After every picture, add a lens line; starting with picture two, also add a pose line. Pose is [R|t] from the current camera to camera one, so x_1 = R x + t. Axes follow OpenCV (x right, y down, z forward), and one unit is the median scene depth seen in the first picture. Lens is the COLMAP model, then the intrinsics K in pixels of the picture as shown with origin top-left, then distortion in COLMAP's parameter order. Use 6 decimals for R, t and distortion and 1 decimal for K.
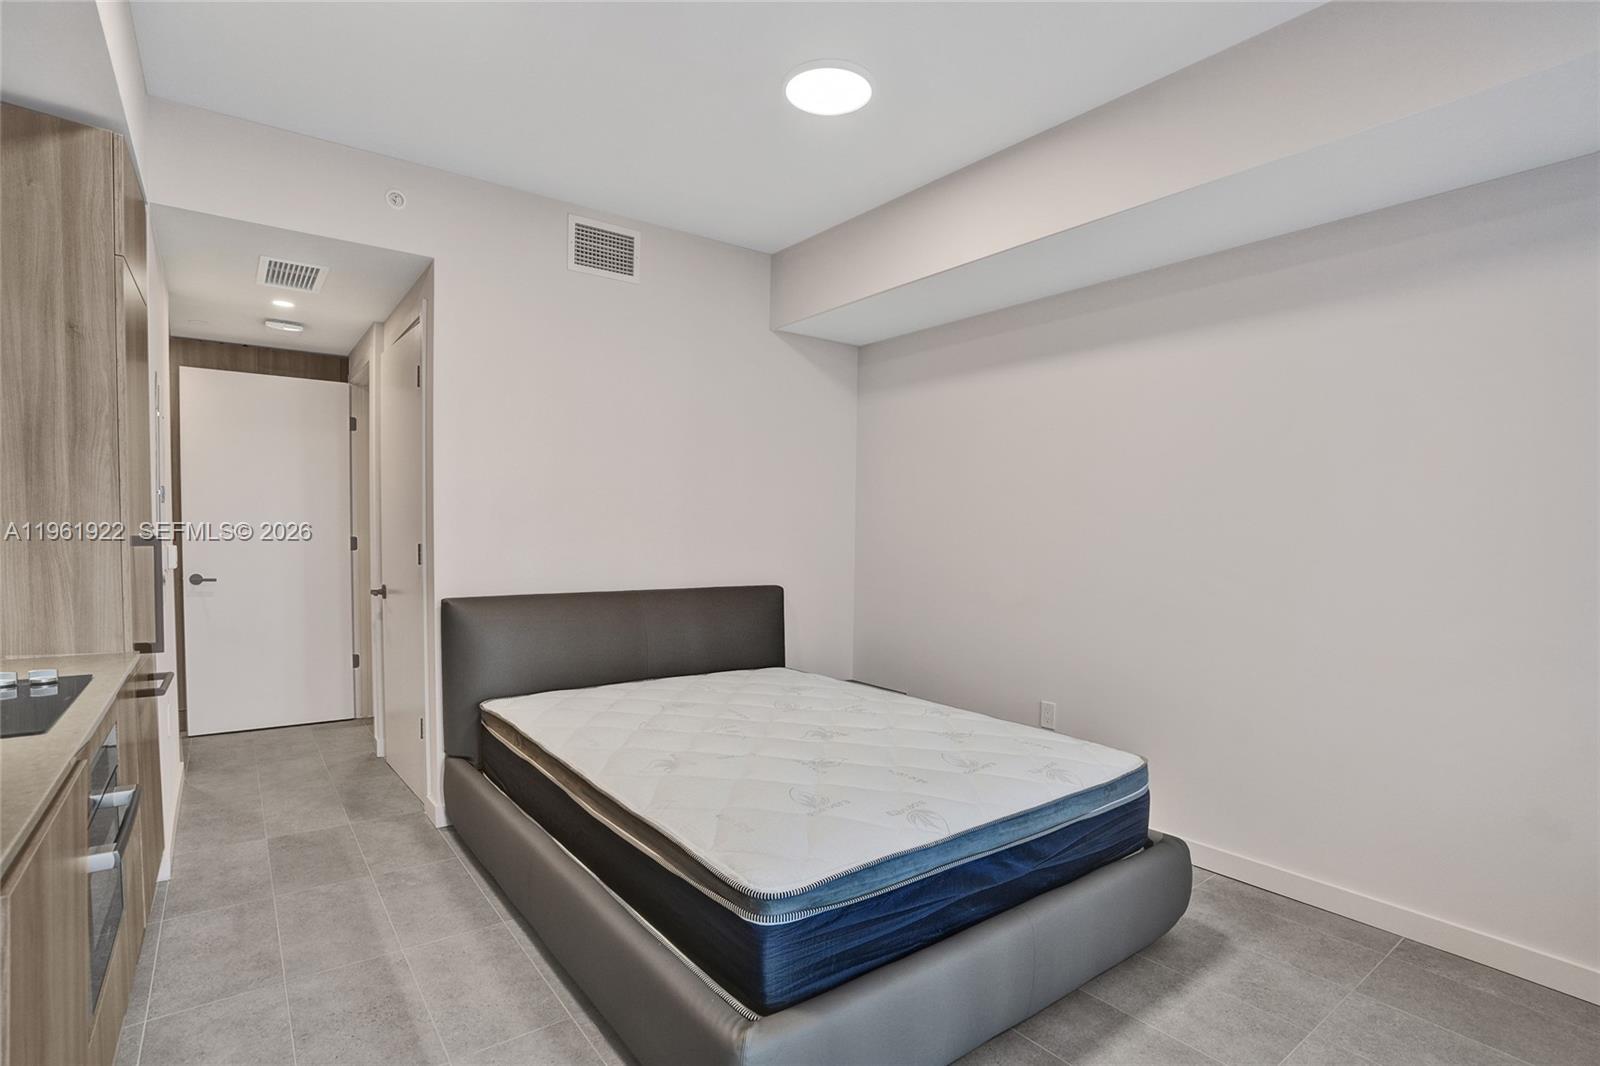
lens RADIAL K [[791.4, 0, 832.8], [0, 791.4, 567.1], [0, 0, 1]] dist [-0.027916, 0.004318]
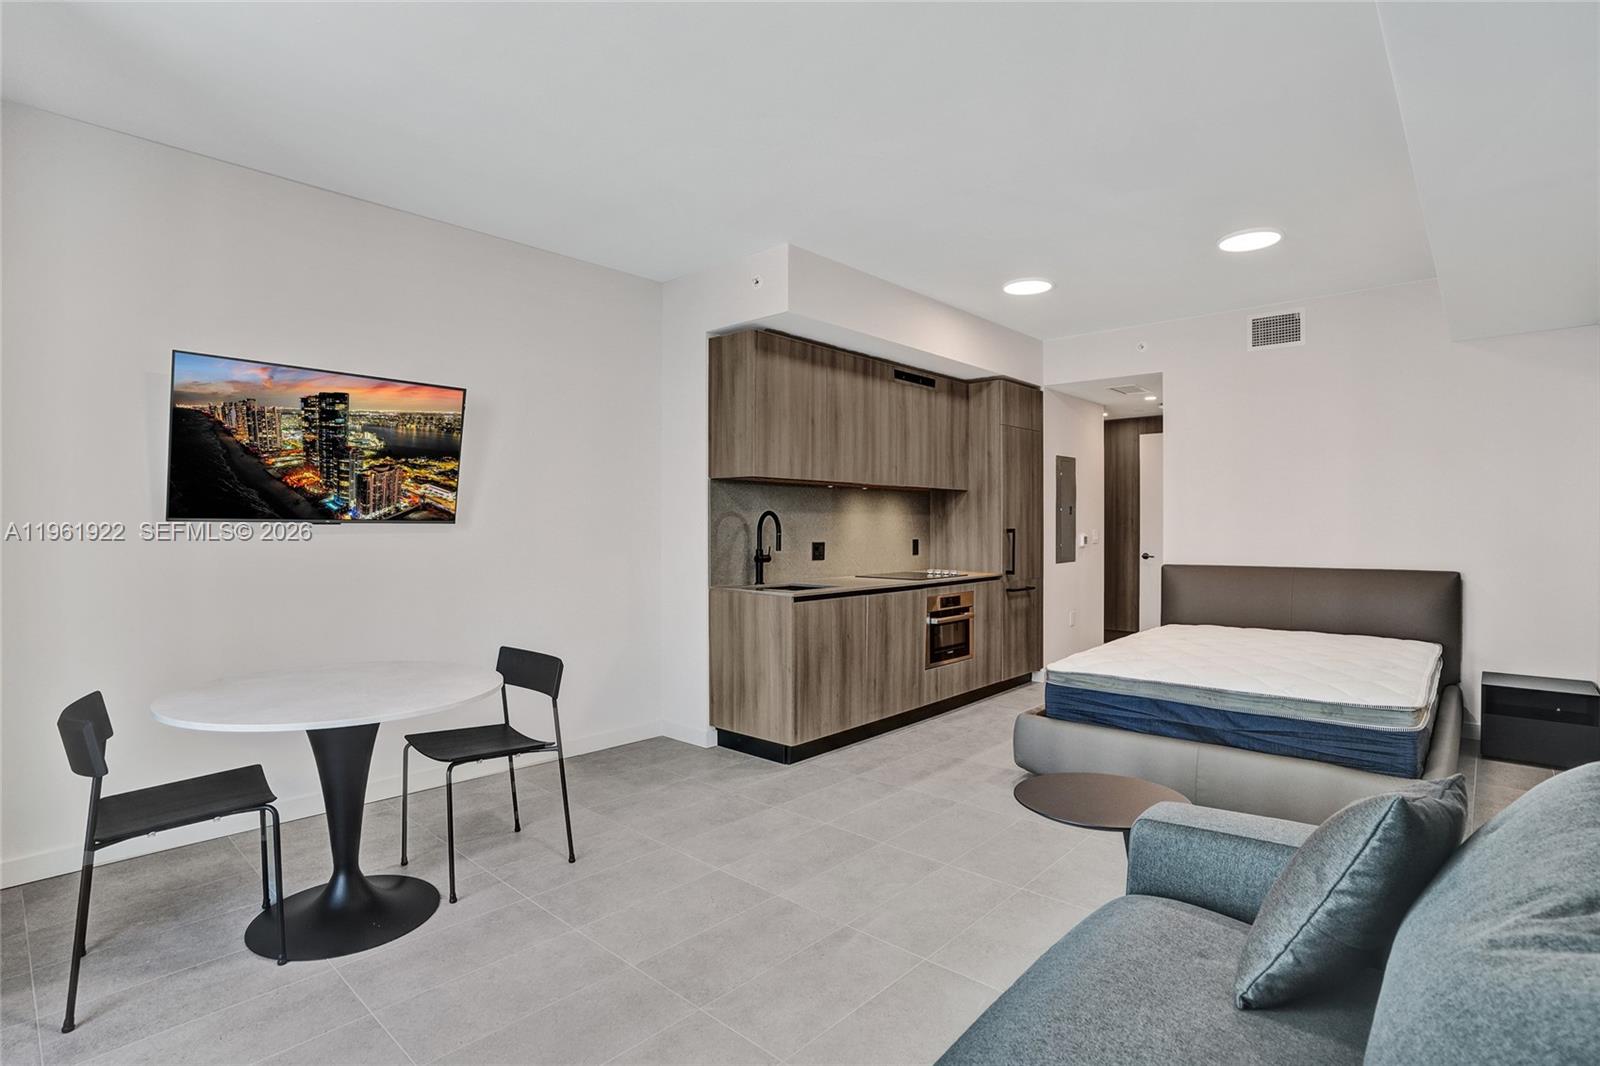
lens RADIAL K [[791.4, 0, 799.1], [0, 791.4, 526.5], [0, 0, 1]] dist [-0.027916, 0.004318]
pose [[0.189859, -0.009975, -0.981761, 1.070642], [-0.042037, 0.998949, -0.018279, 0.020886], [0.980911, 0.044741, 0.189241, -0.125773]]
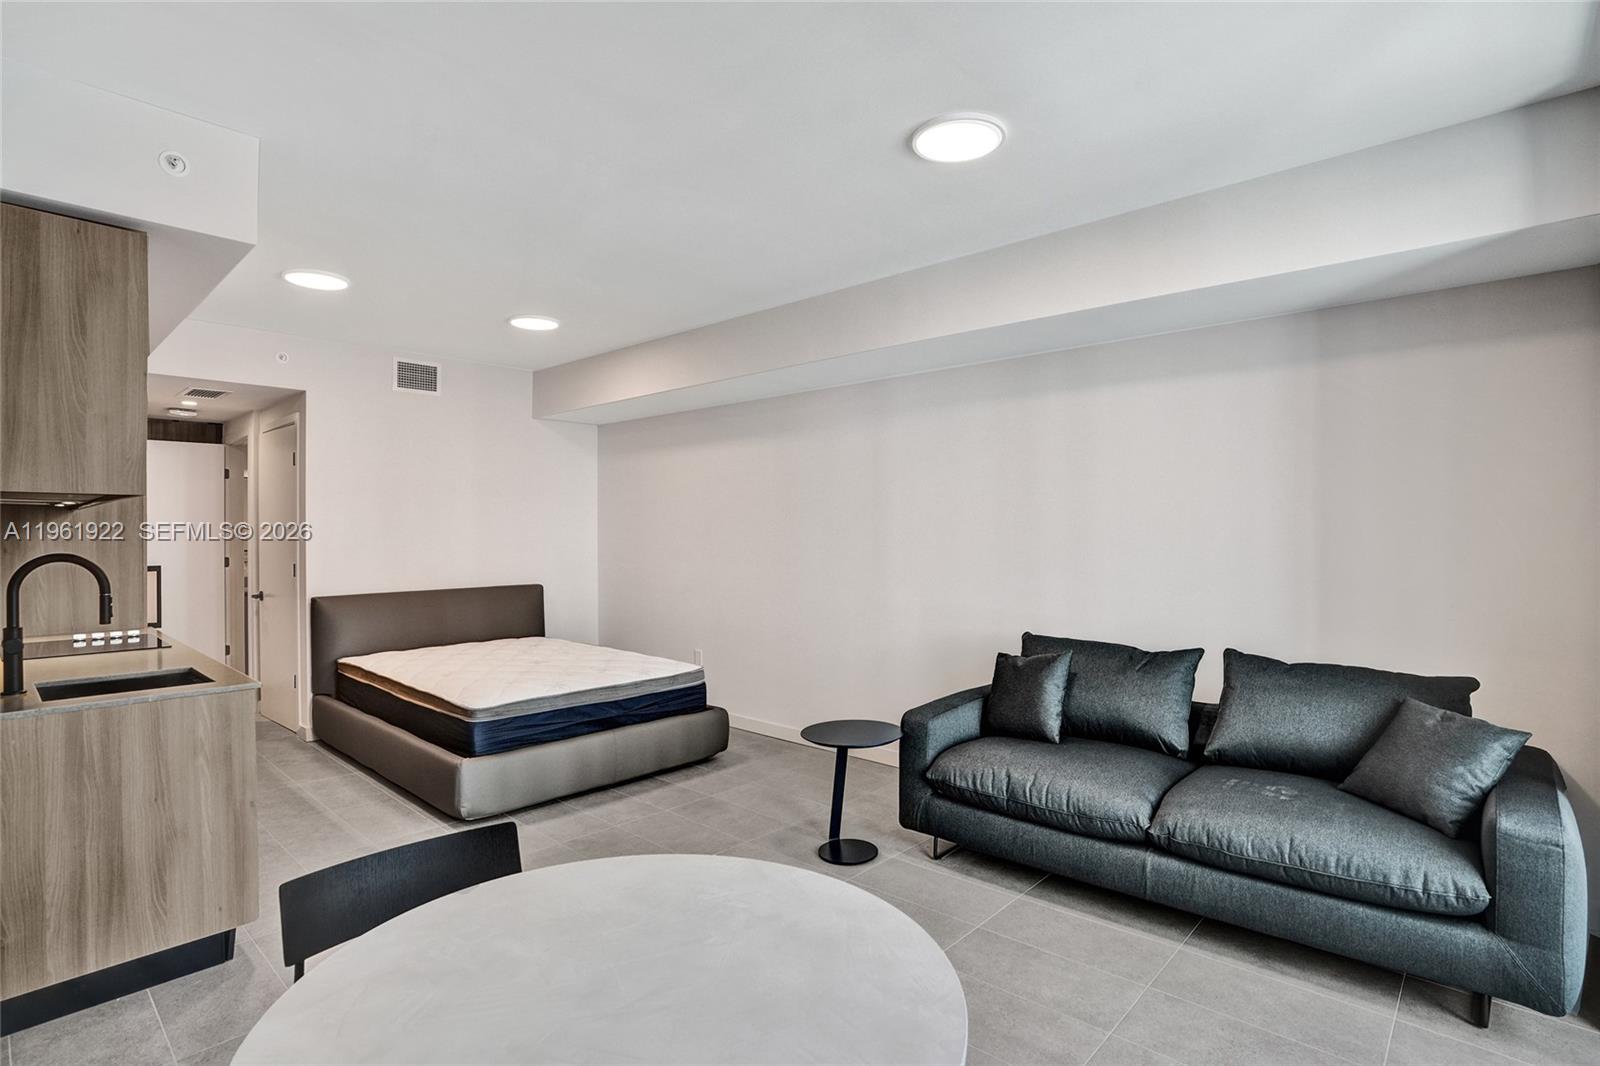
lens RADIAL K [[791.4, 0, 808.7], [0, 791.4, 529.0], [0, 0, 1]] dist [-0.027916, 0.004318]
pose [[0.988081, -0.017868, 0.152895, 0.279170], [0.024804, 0.998742, -0.043577, -0.005826], [-0.151924, 0.046850, 0.987281, -0.772871]]
